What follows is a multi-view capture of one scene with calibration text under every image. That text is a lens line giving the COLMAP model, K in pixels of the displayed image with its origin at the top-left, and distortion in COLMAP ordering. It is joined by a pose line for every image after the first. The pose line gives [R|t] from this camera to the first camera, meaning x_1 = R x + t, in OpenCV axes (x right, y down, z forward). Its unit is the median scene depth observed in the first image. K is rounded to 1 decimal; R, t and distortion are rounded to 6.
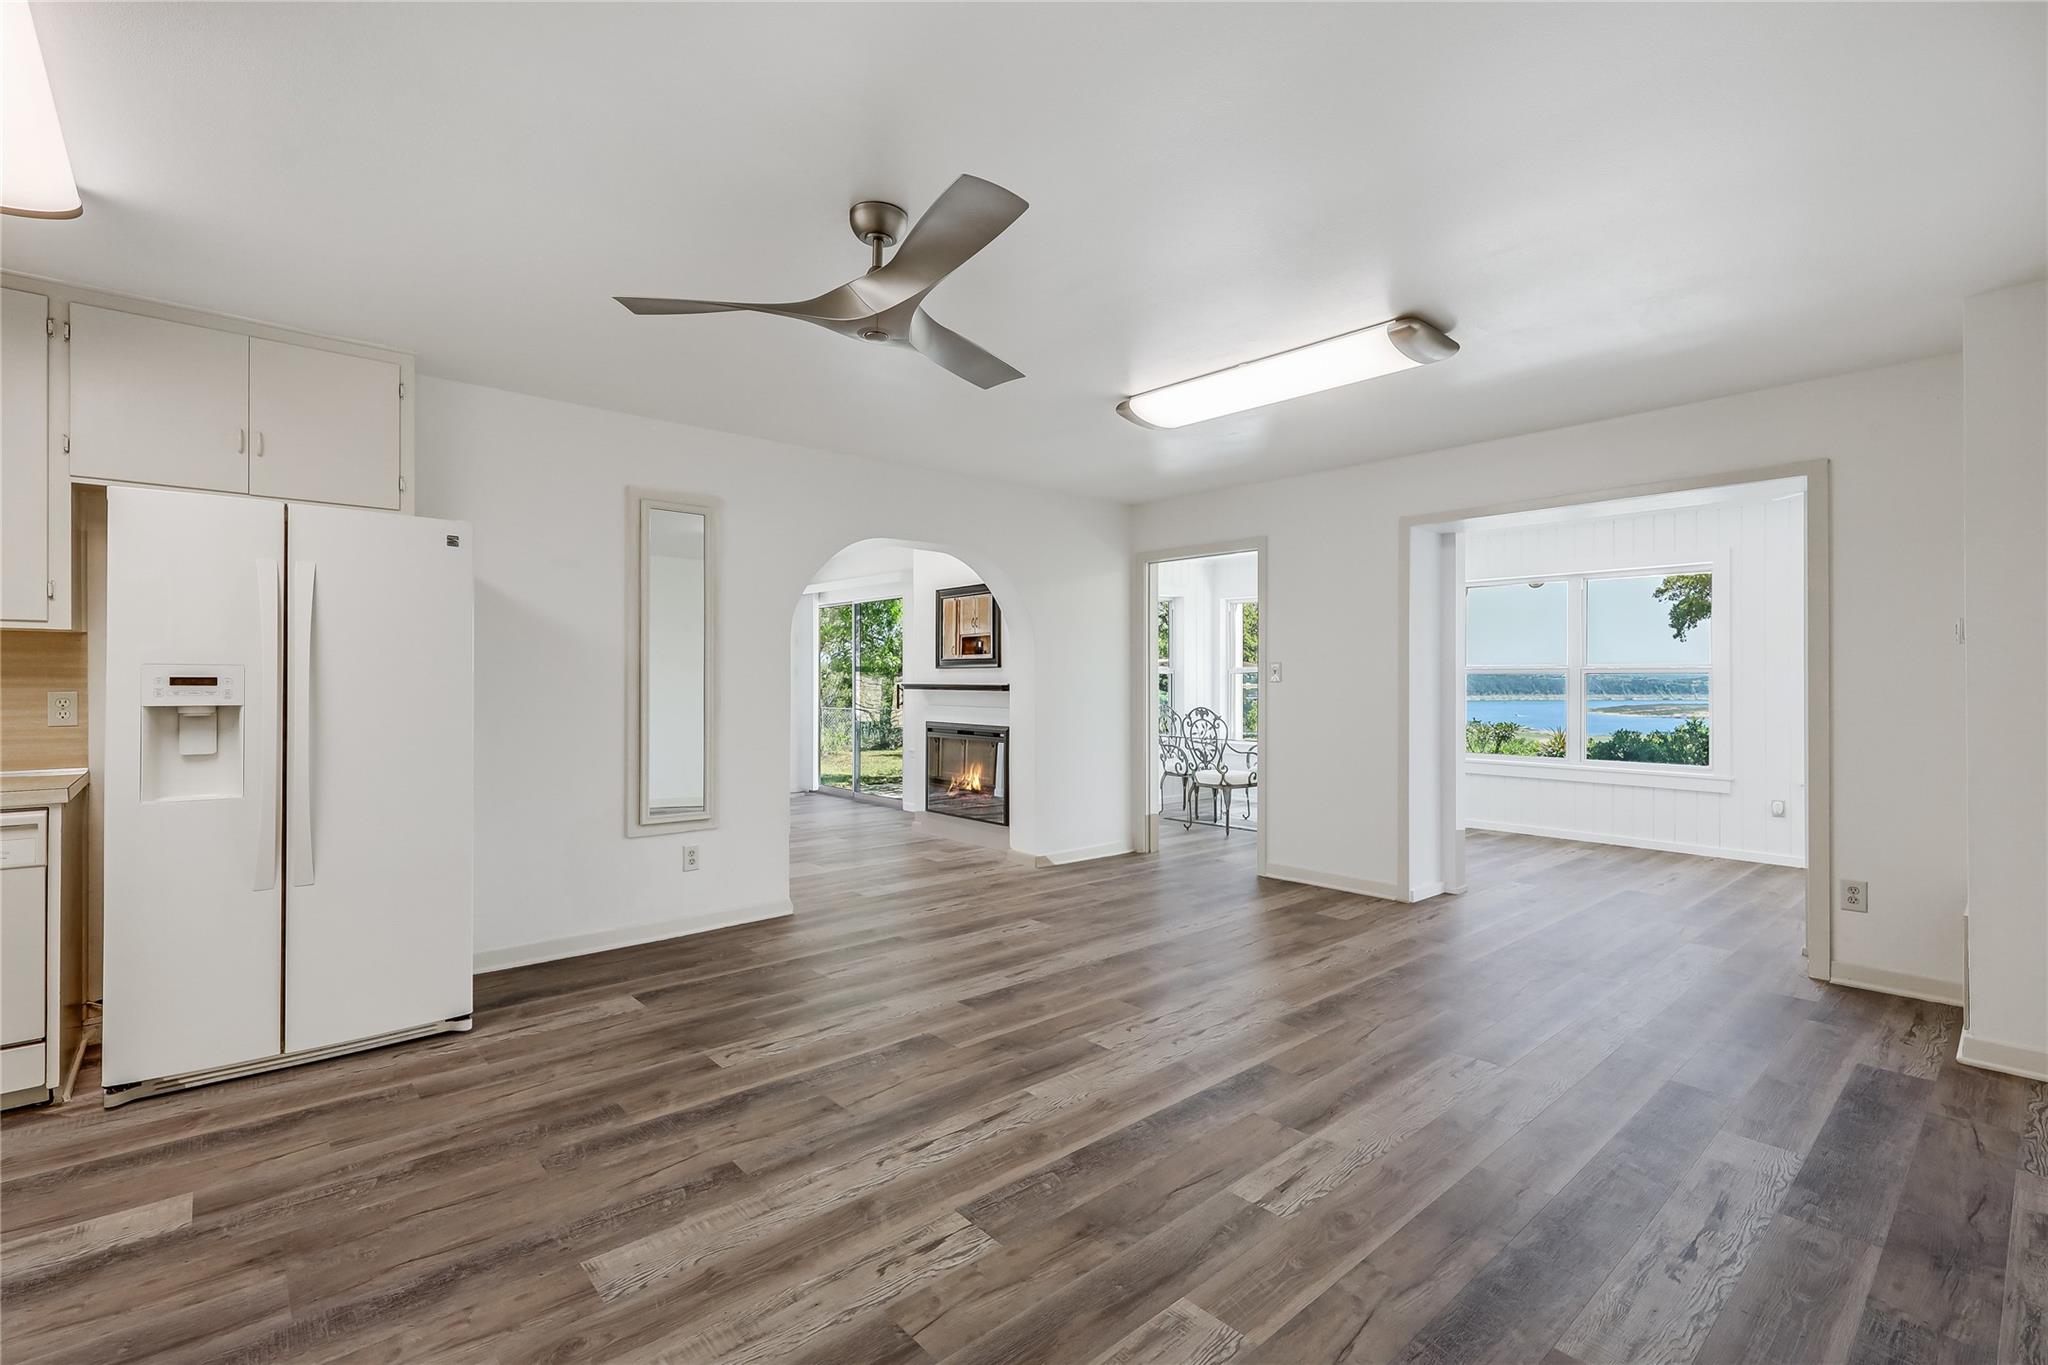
lens RADIAL K [[905.4, 0, 1002.4], [0, 905.4, 677.9], [0, 0, 1]] dist [0.001195, 0.000241]
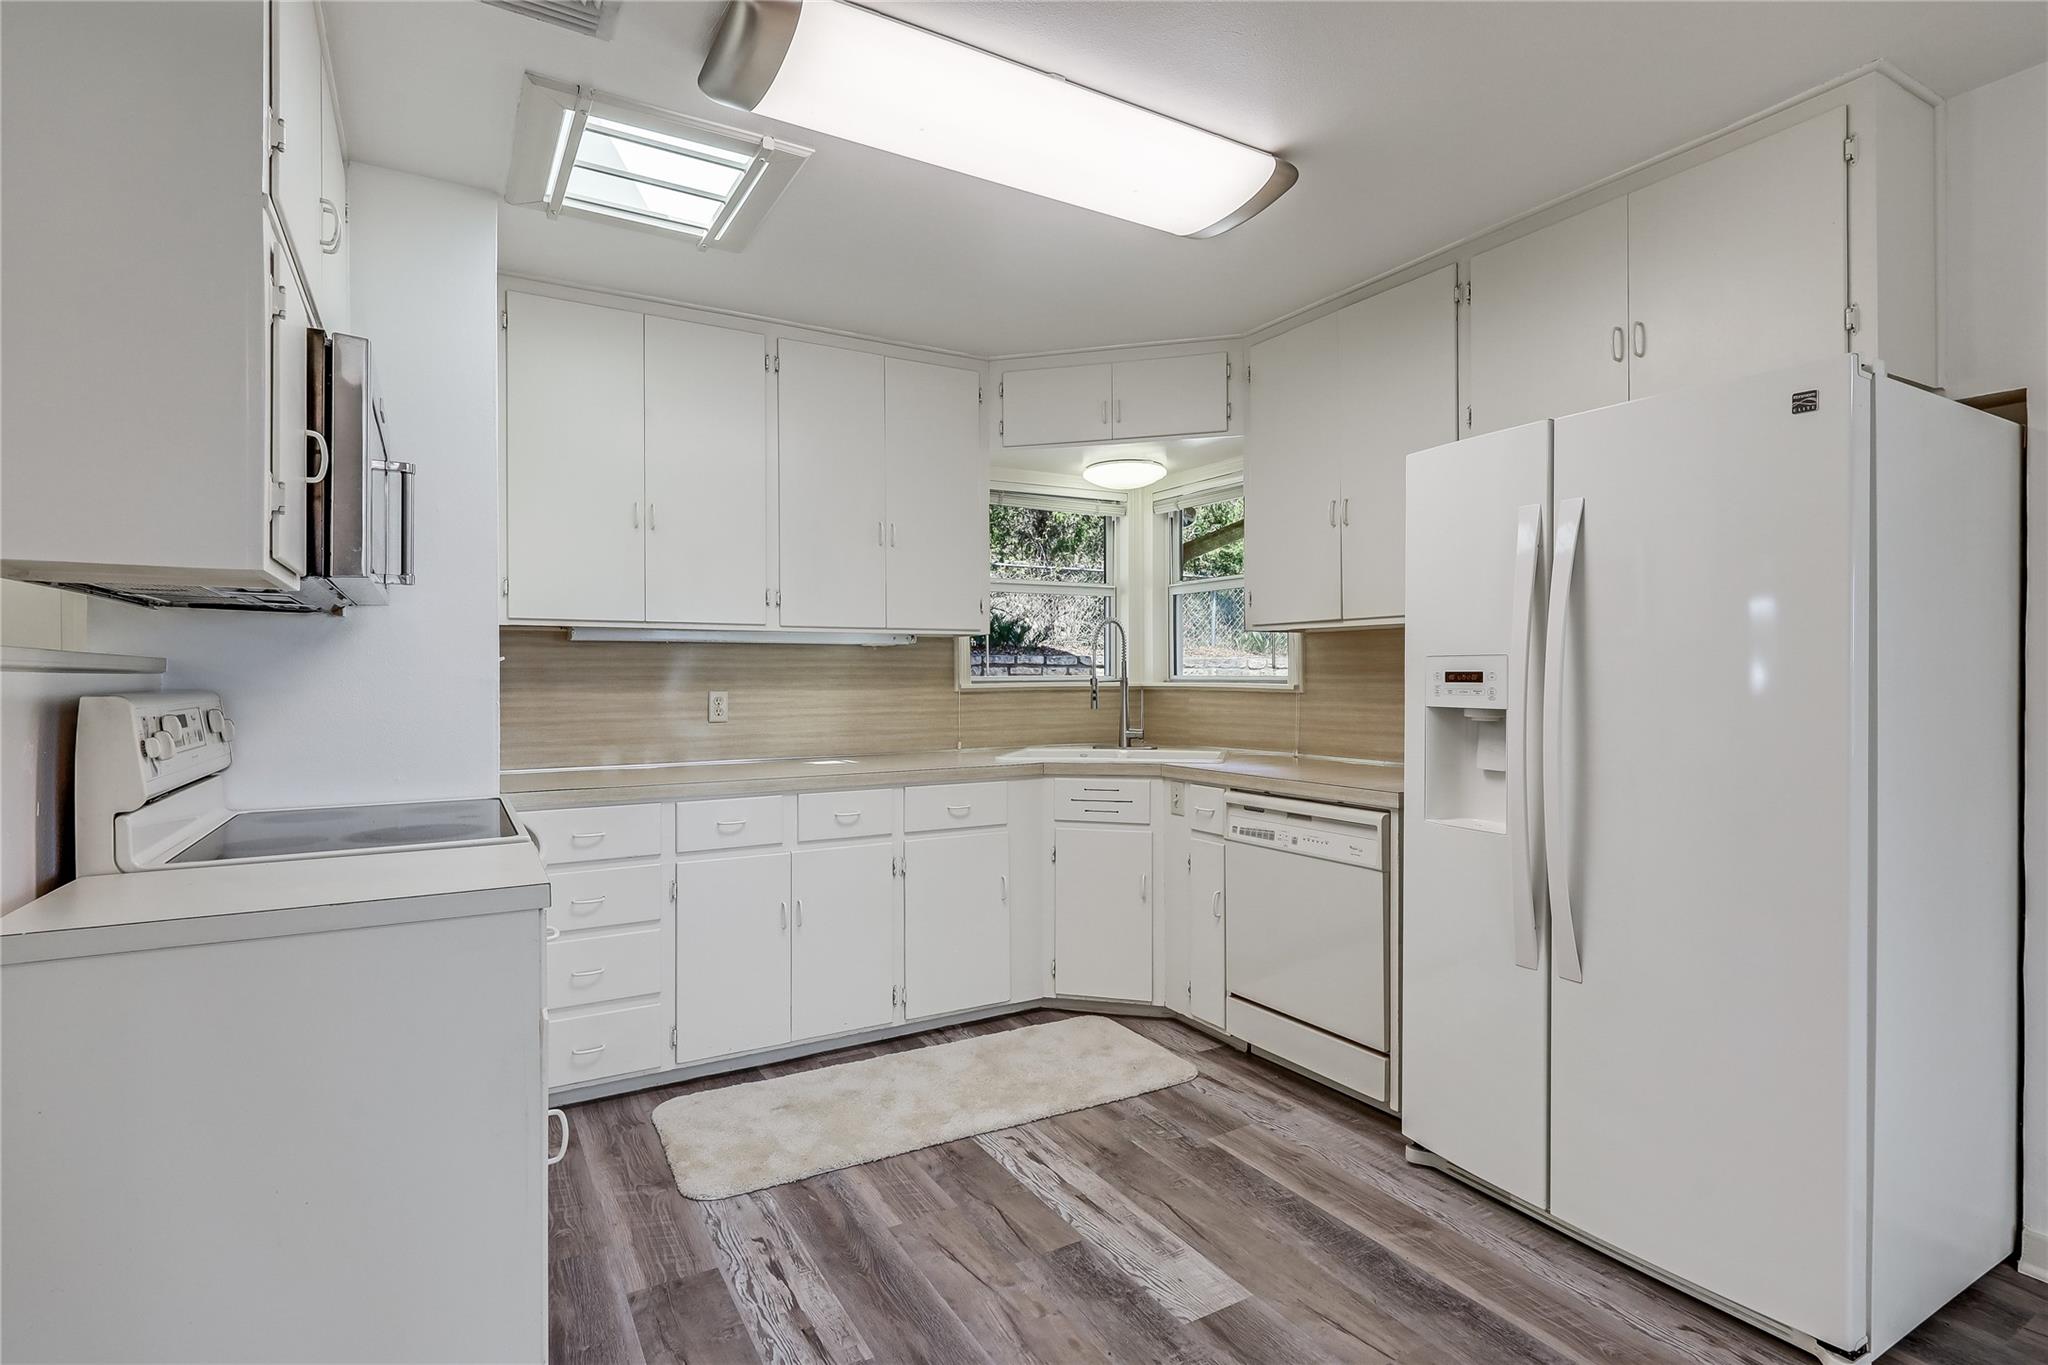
lens RADIAL K [[979.7, 0, 1024.0], [0, 979.7, 682.5], [0, 0, 1]] dist [0.003805, 0.000174]
pose [[-0.172123, 0.005525, -0.985060, 0.017048], [0.004686, 0.999978, 0.004790, 0.002611], [0.985064, -0.003791, -0.172145, 0.749956]]
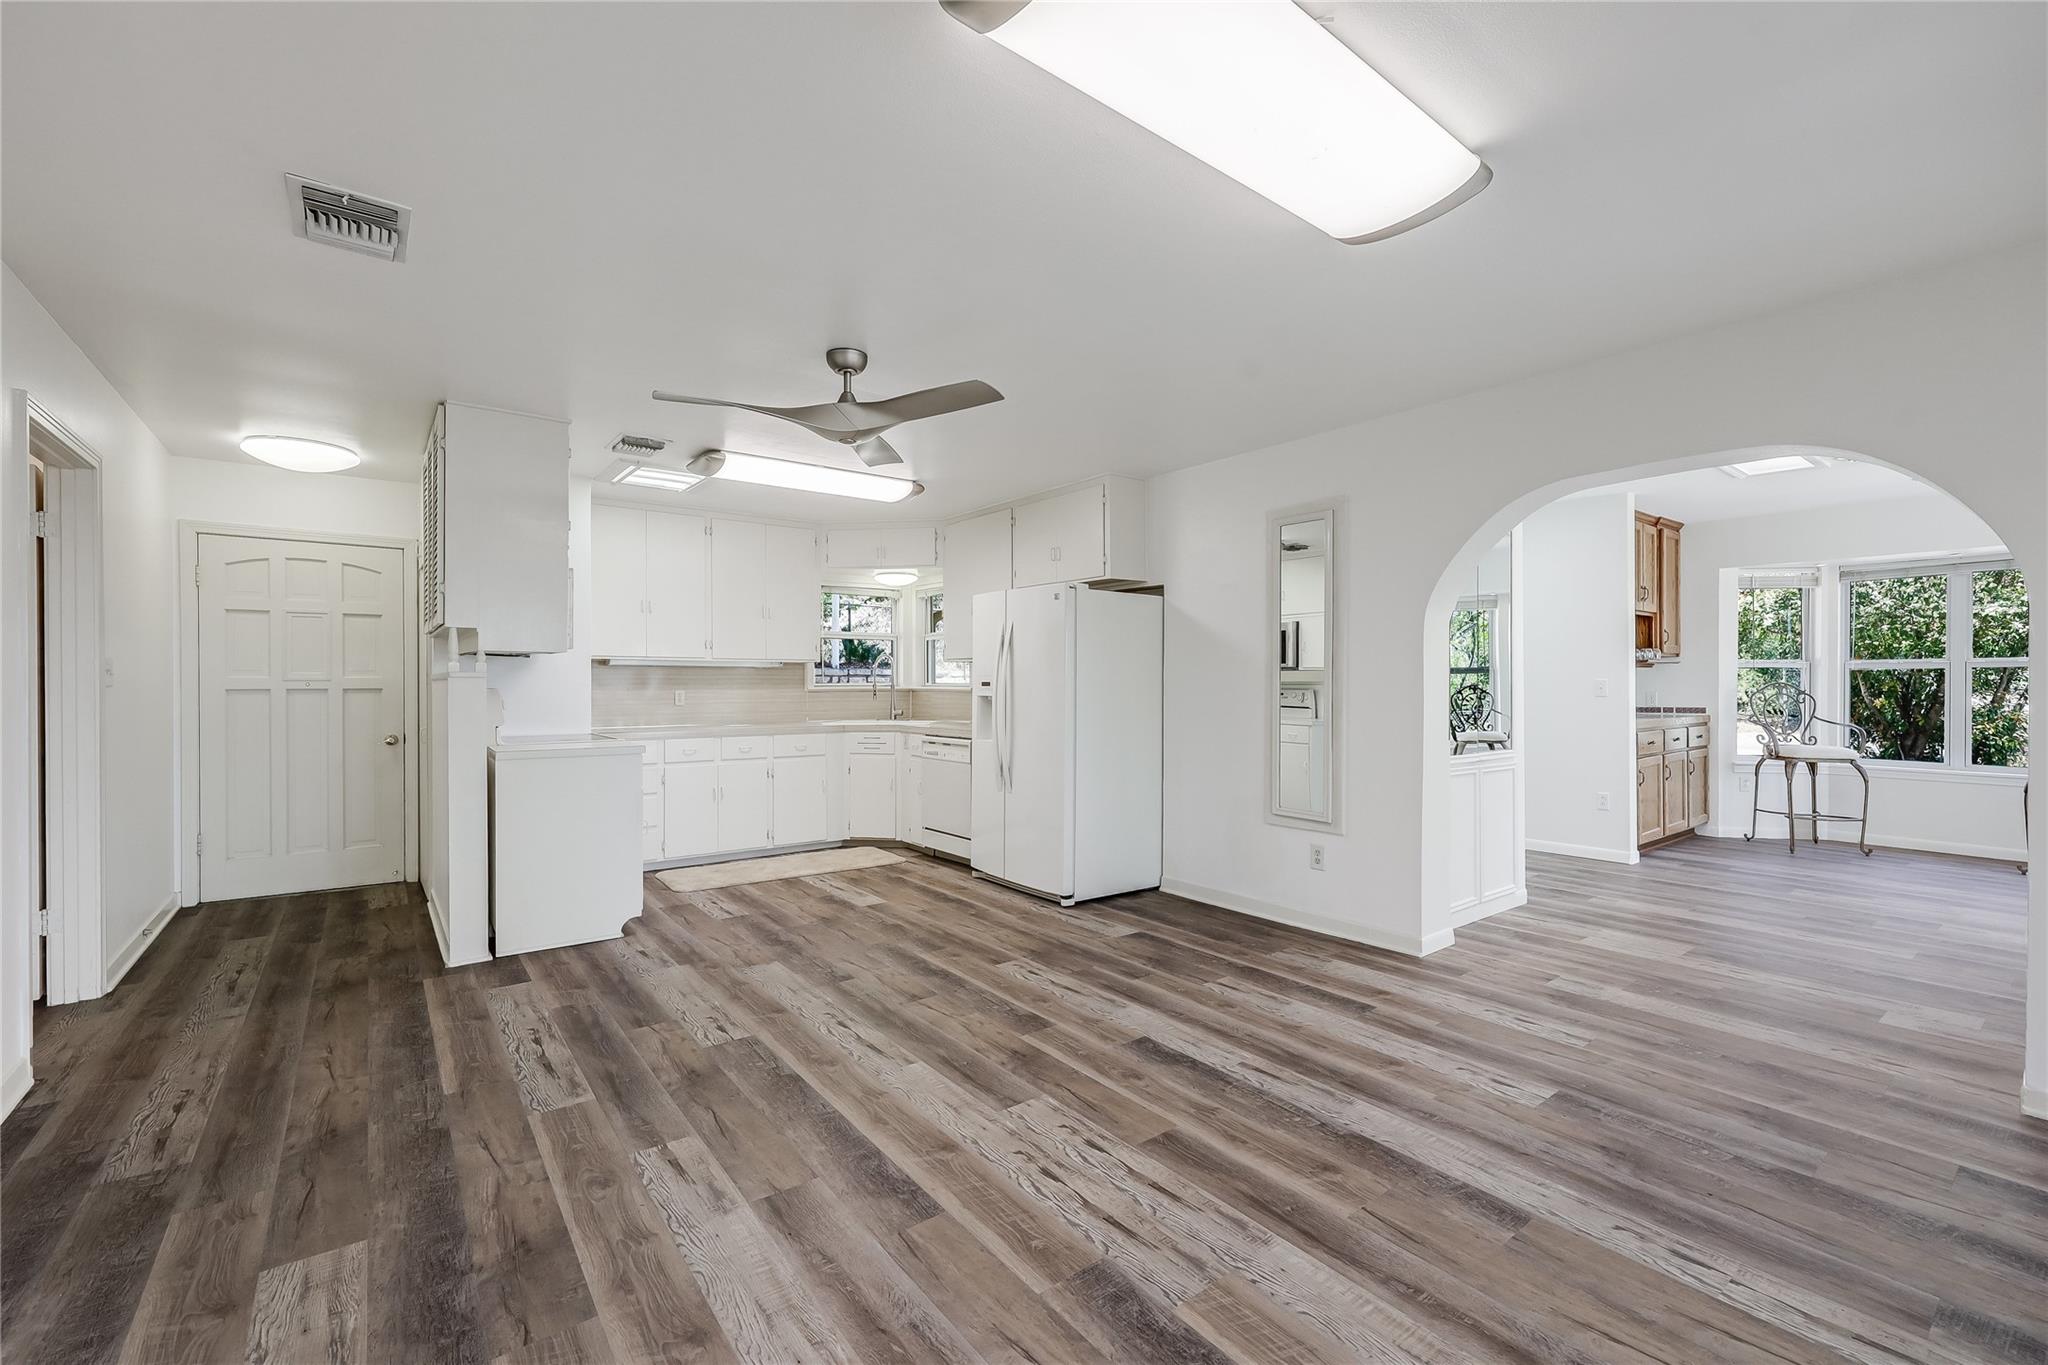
lens RADIAL K [[847.3, 0, 1024.0], [0, 847.3, 682.5], [0, 0, 1]] dist [0.002184, 0.000336]
pose [[-0.050393, -0.001594, -0.998728, 1.011601], [0.002456, 0.999996, -0.001720, 0.003925], [0.998726, -0.002539, -0.050389, 1.154713]]
